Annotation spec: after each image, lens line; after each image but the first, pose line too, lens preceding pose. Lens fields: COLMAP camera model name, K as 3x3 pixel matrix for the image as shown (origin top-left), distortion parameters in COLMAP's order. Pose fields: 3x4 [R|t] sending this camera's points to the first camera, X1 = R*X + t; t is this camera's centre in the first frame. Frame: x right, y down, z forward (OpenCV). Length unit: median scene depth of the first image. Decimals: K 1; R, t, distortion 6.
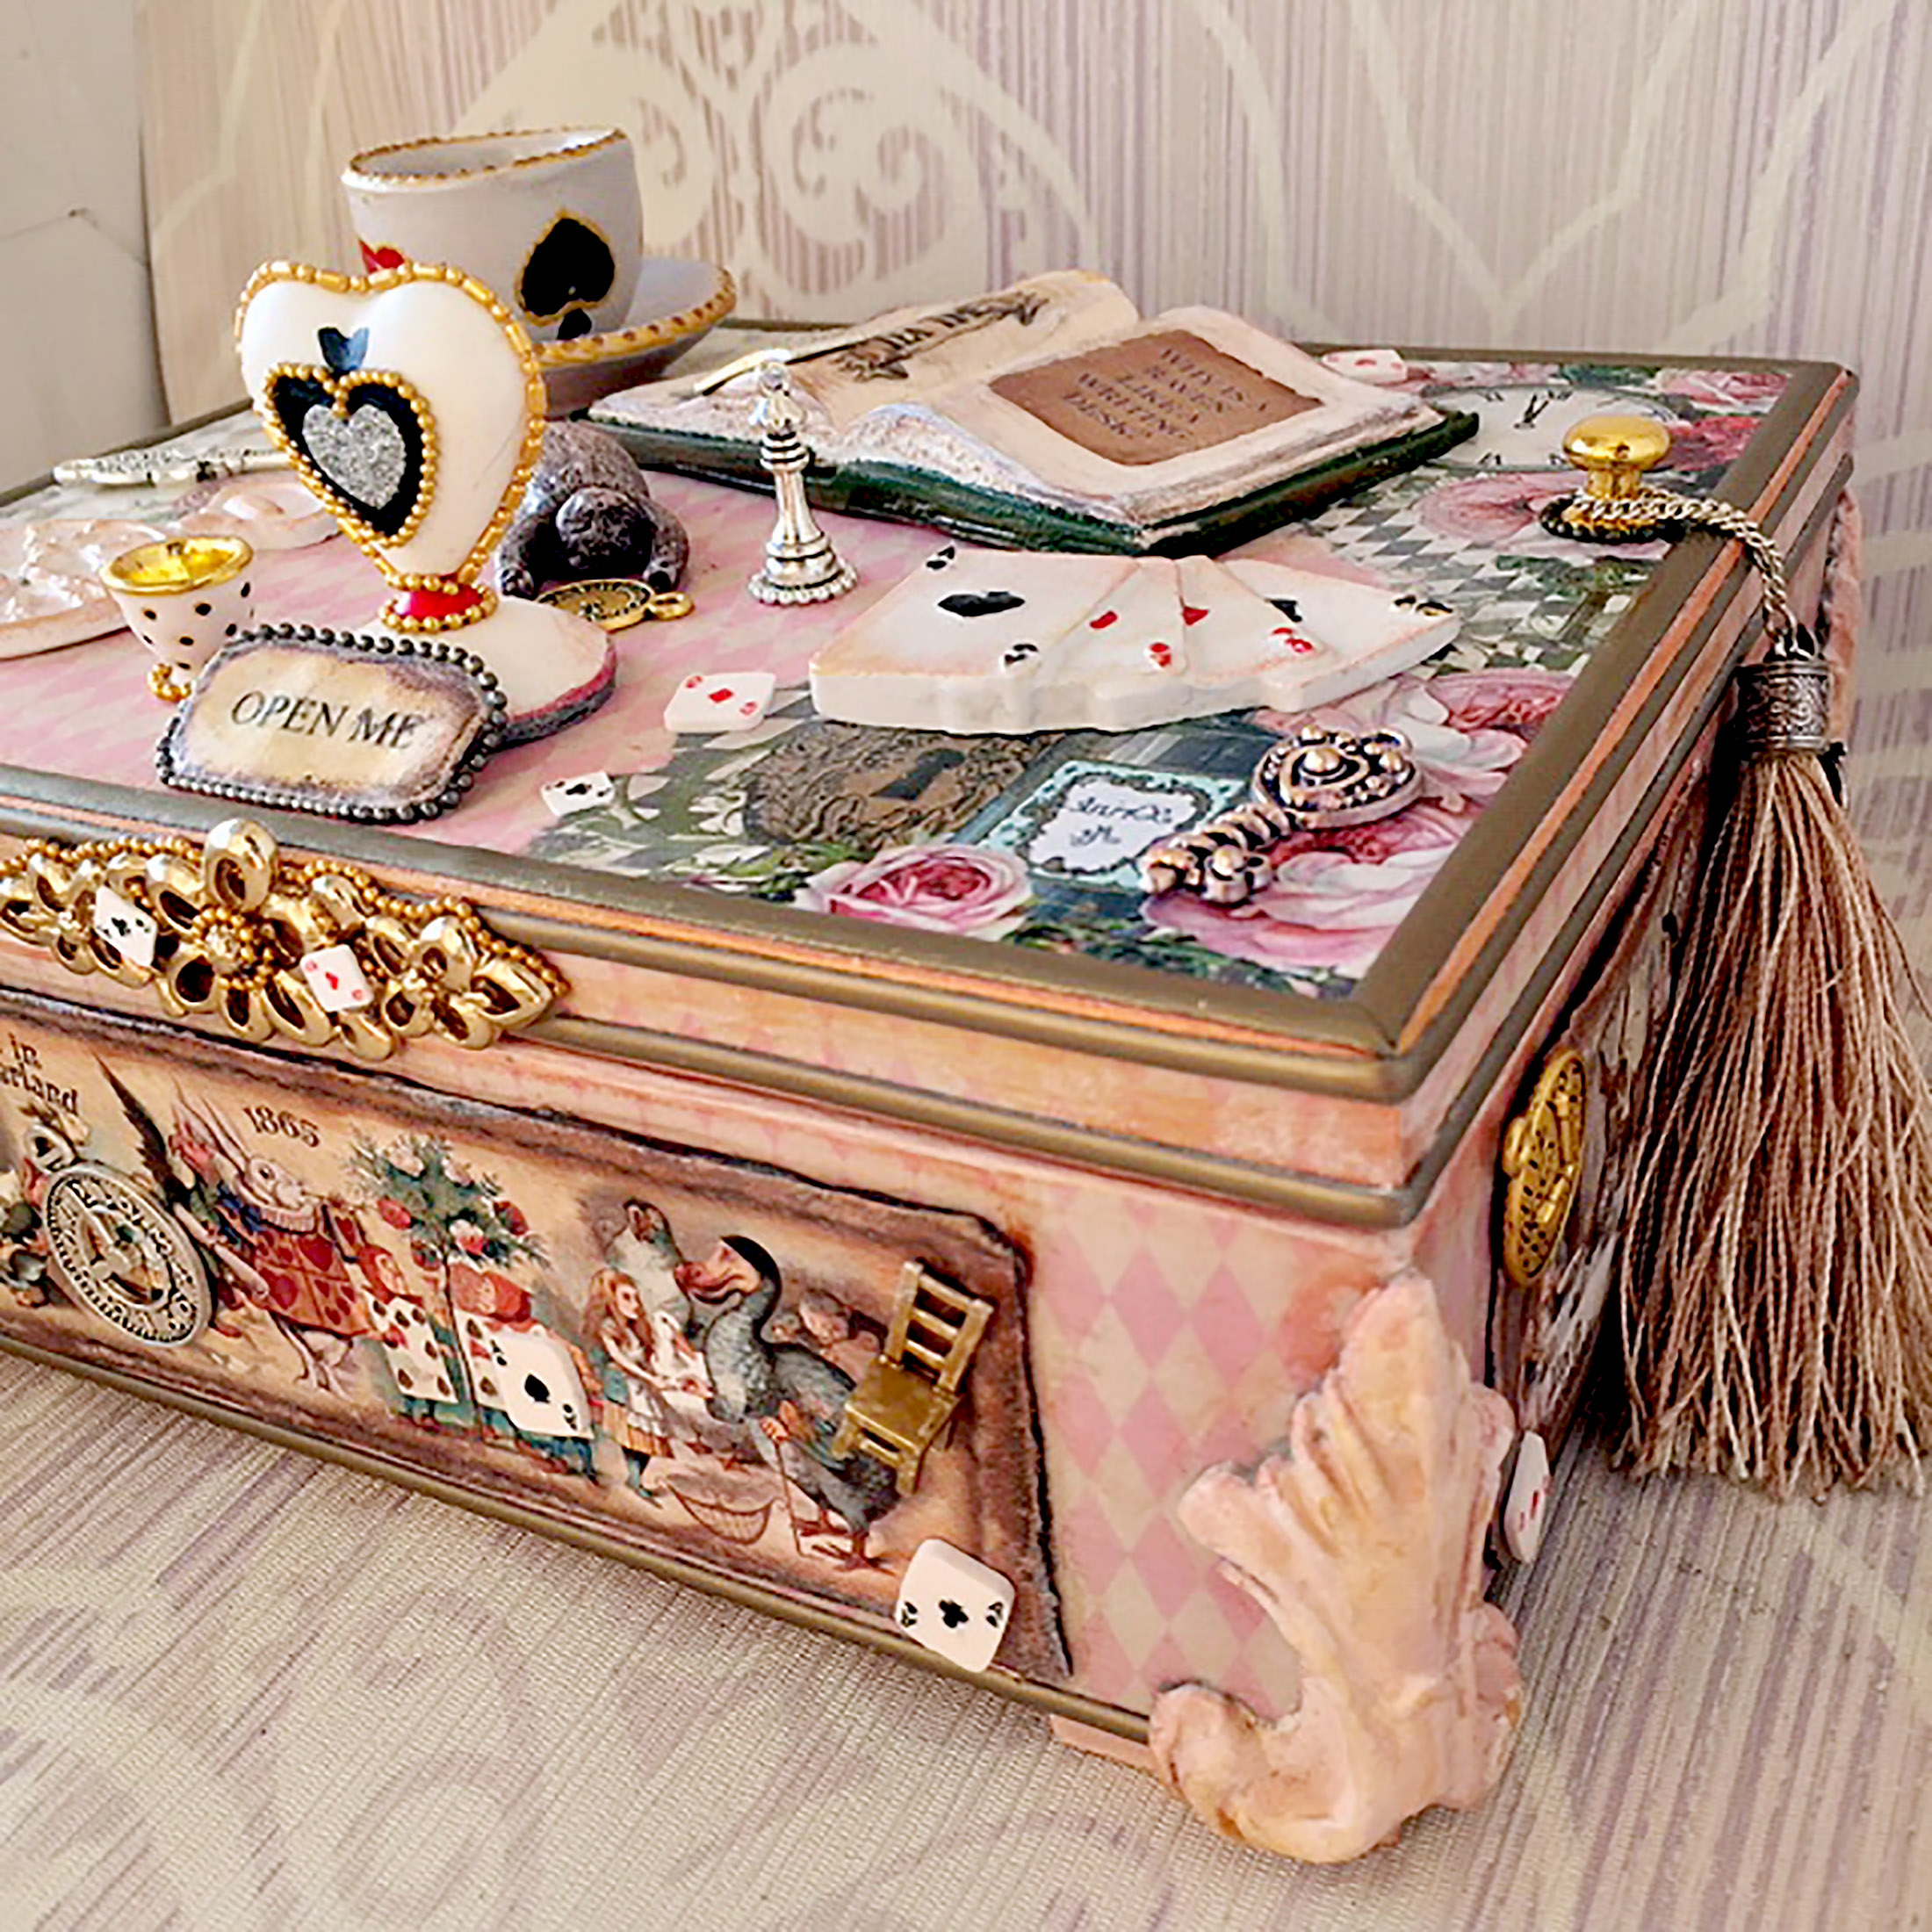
lens RADIAL K [[2265.5, 0, 972.5], [0, 2265.5, 975.4], [0, 0, 1]] dist [0.044275, -0.013004]
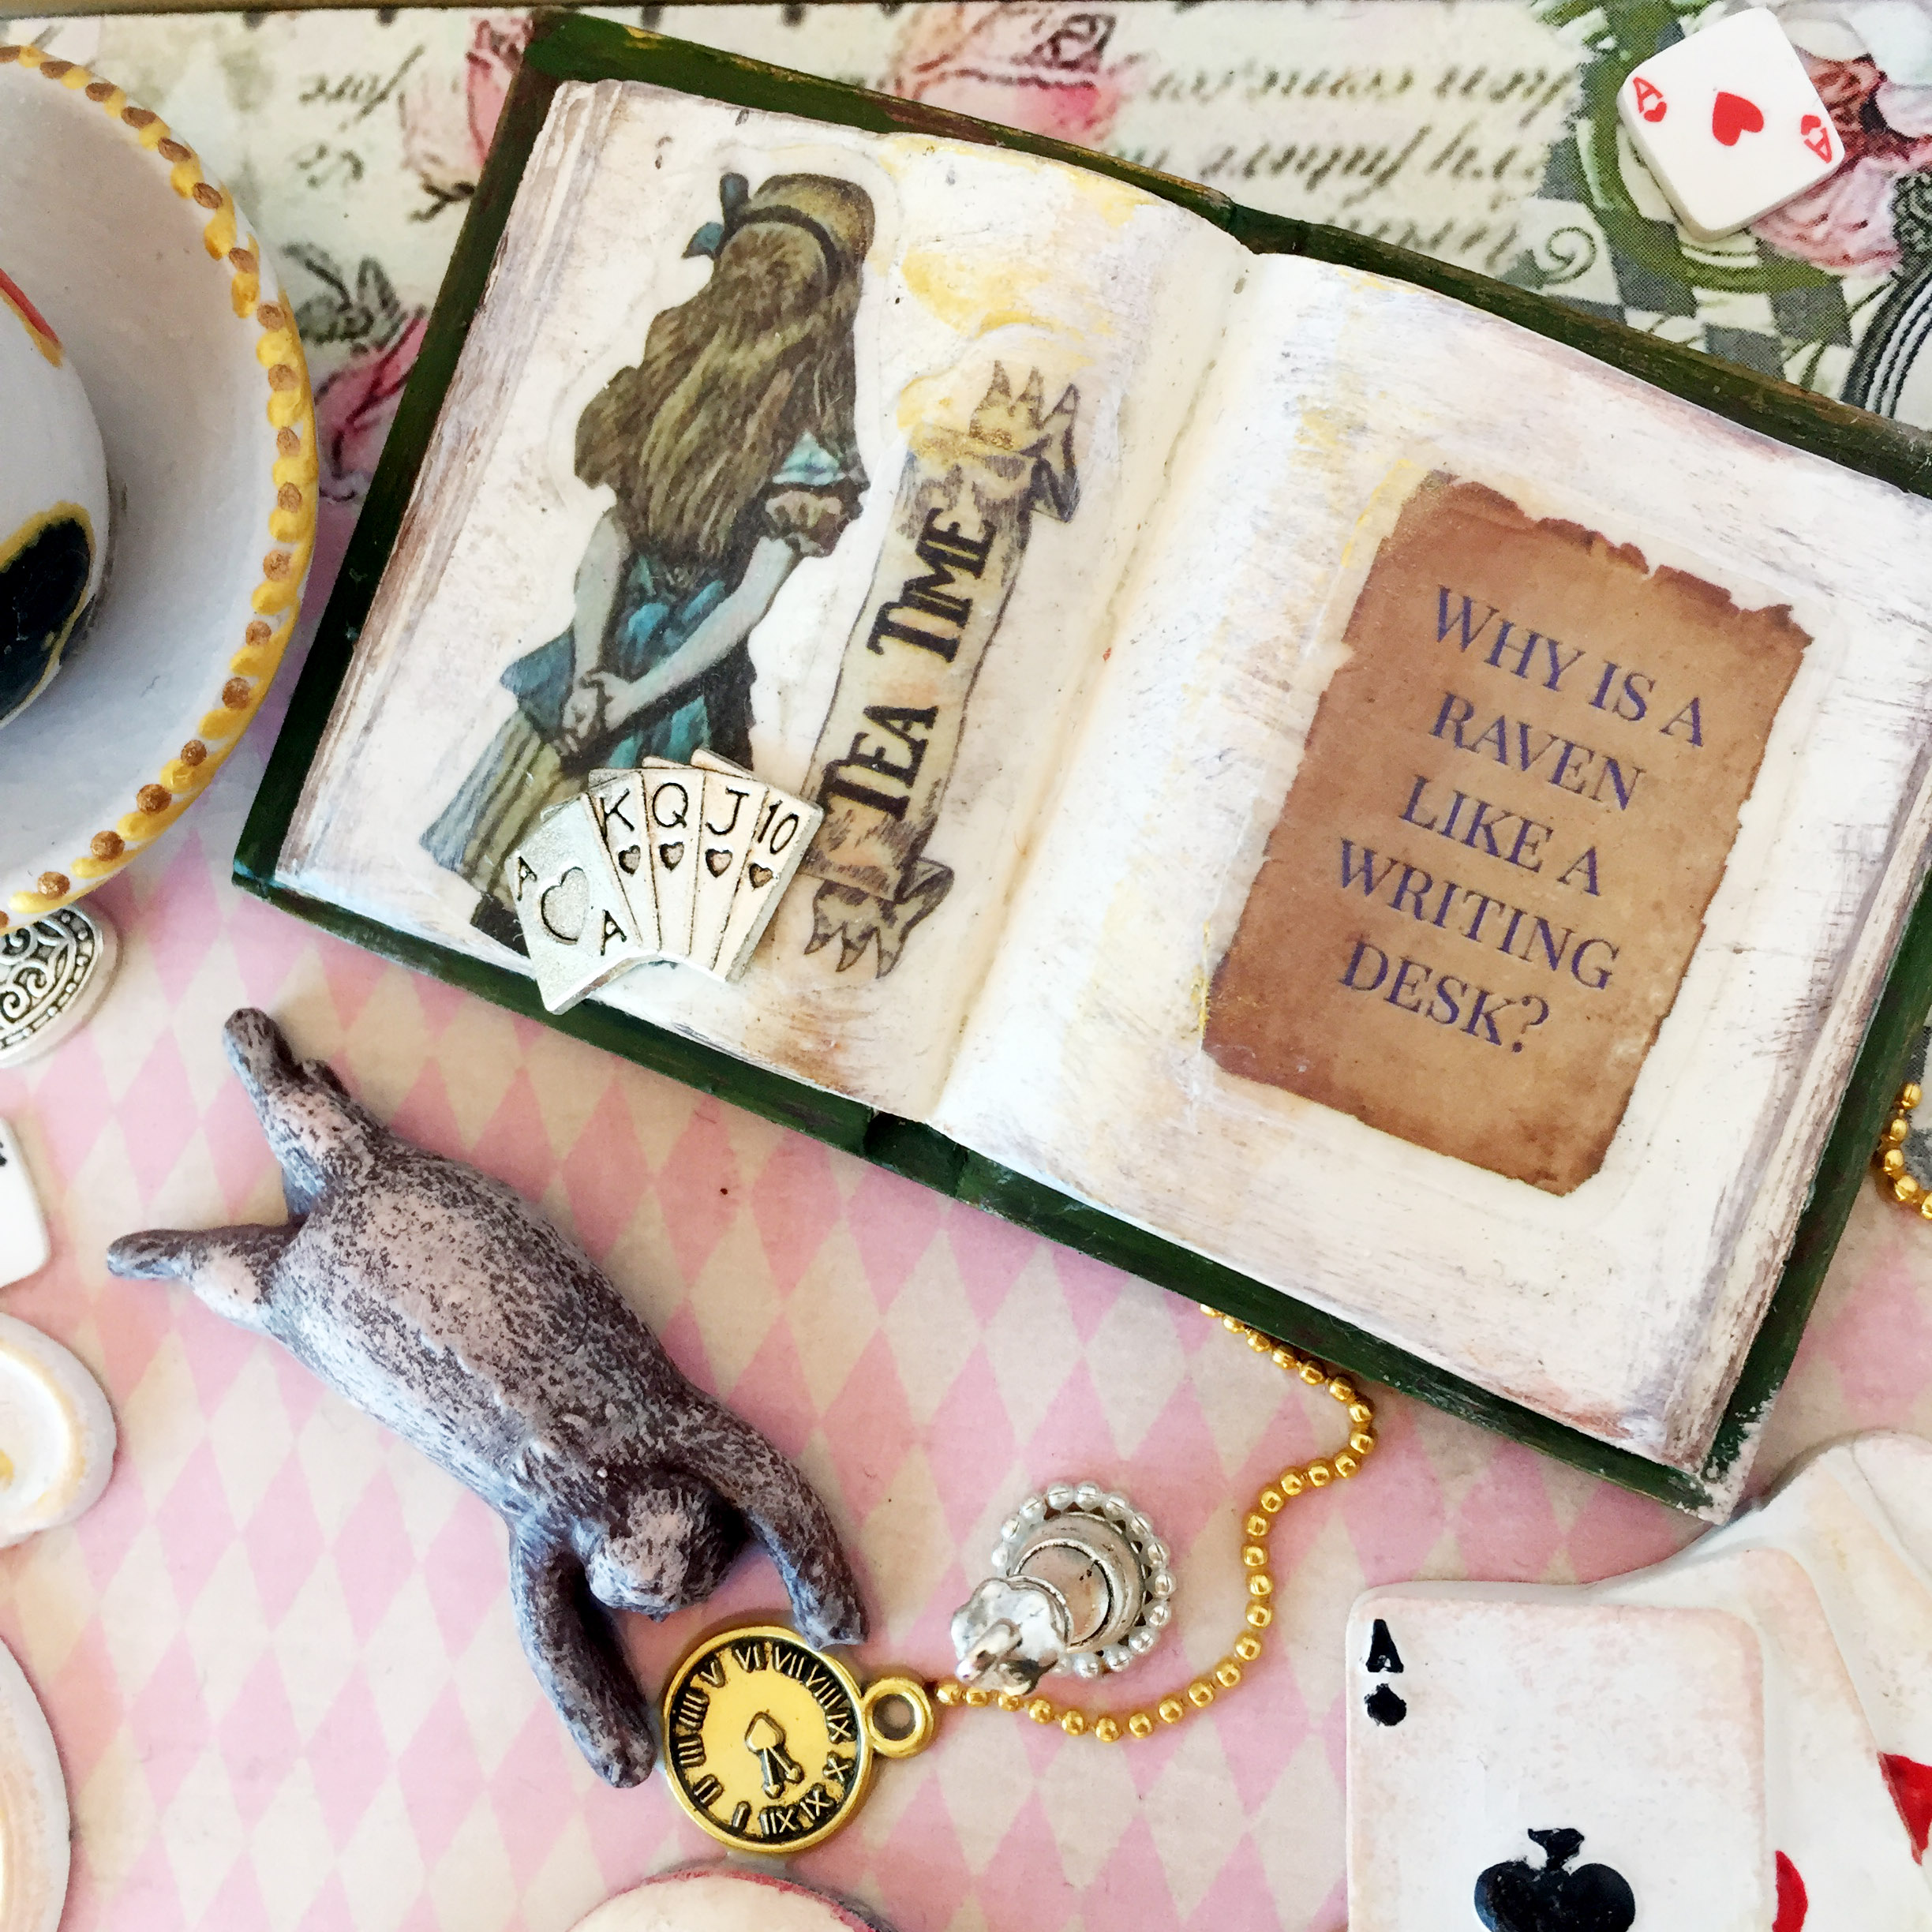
lens RADIAL K [[2283.6, 0, 985.8], [0, 2283.6, 970.5], [0, 0, 1]] dist [0.069597, -0.157020]
pose [[0.913668, -0.392169, -0.106837, 0.029269], [0.318040, 0.526098, 0.788715, -0.850369], [-0.253103, -0.754602, 0.605404, 0.922008]]
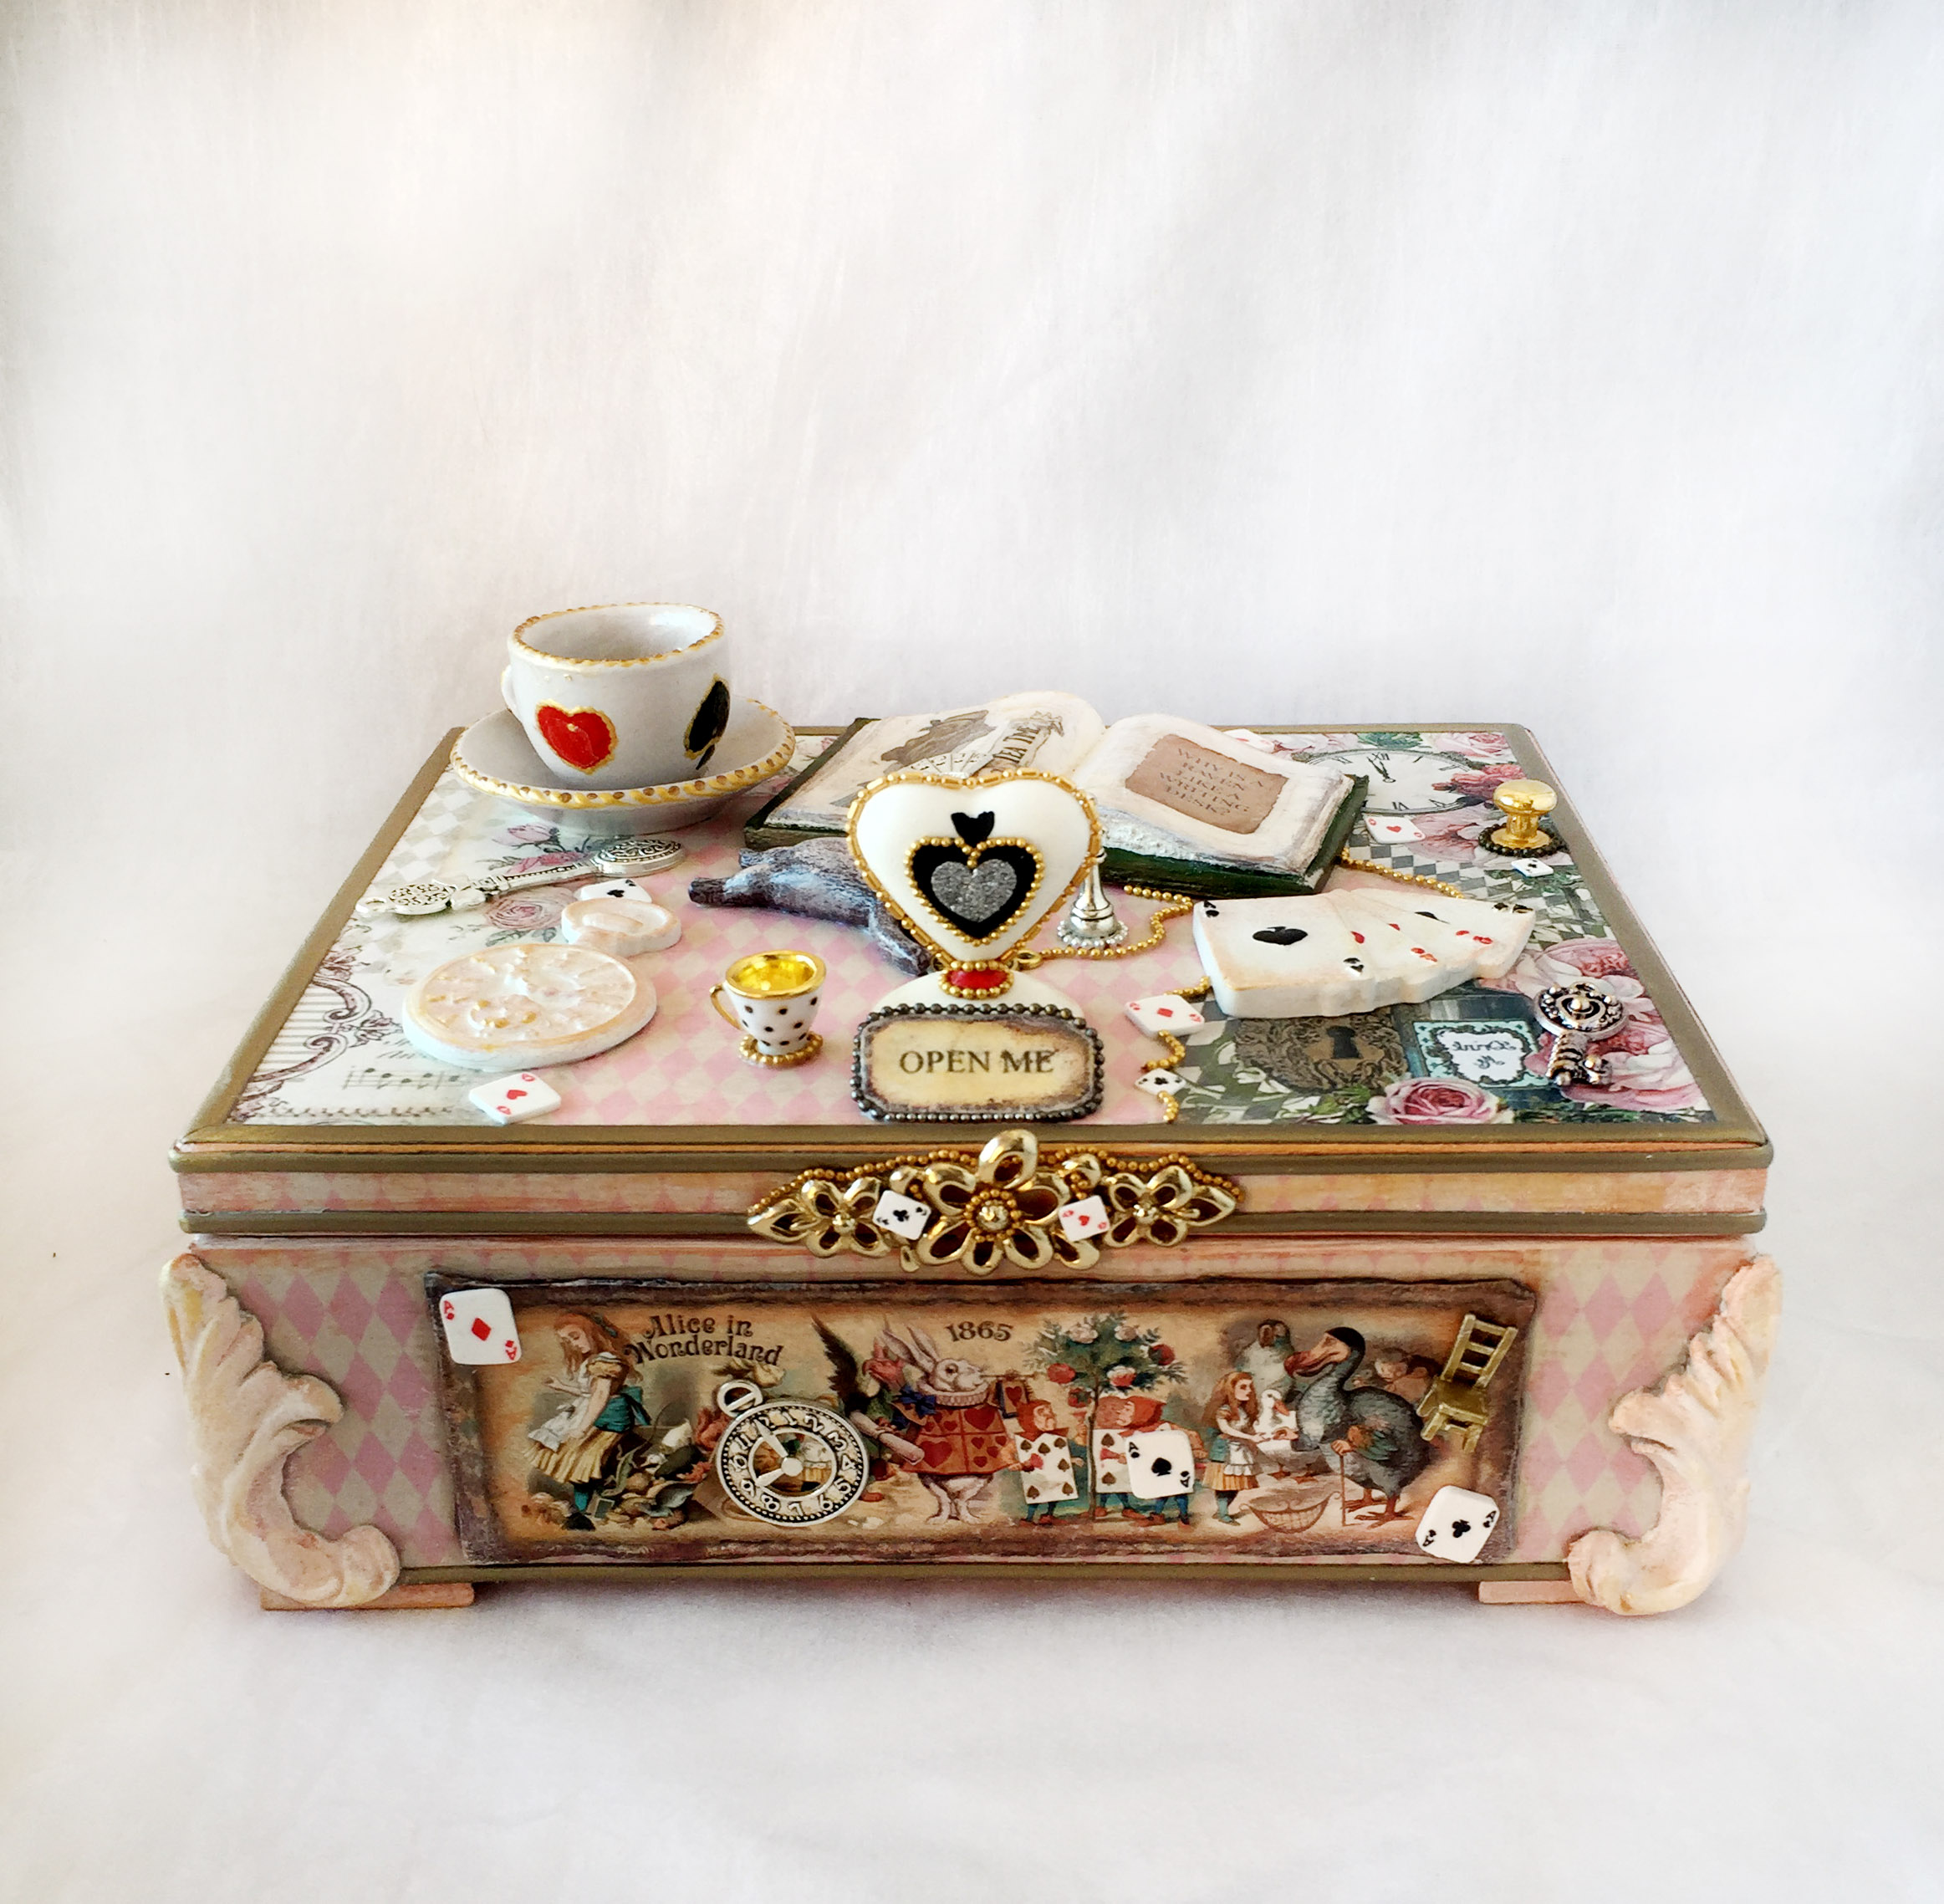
lens RADIAL K [[2367.9, 0, 1009.5], [0, 2367.9, 1077.1], [0, 0, 1]] dist [0.037935, 0.017683]
pose [[0.882748, -0.141991, 0.447877, -1.001745], [0.166994, 0.985818, -0.016604, -0.073791], [-0.439168, 0.089450, 0.893941, -0.442993]]
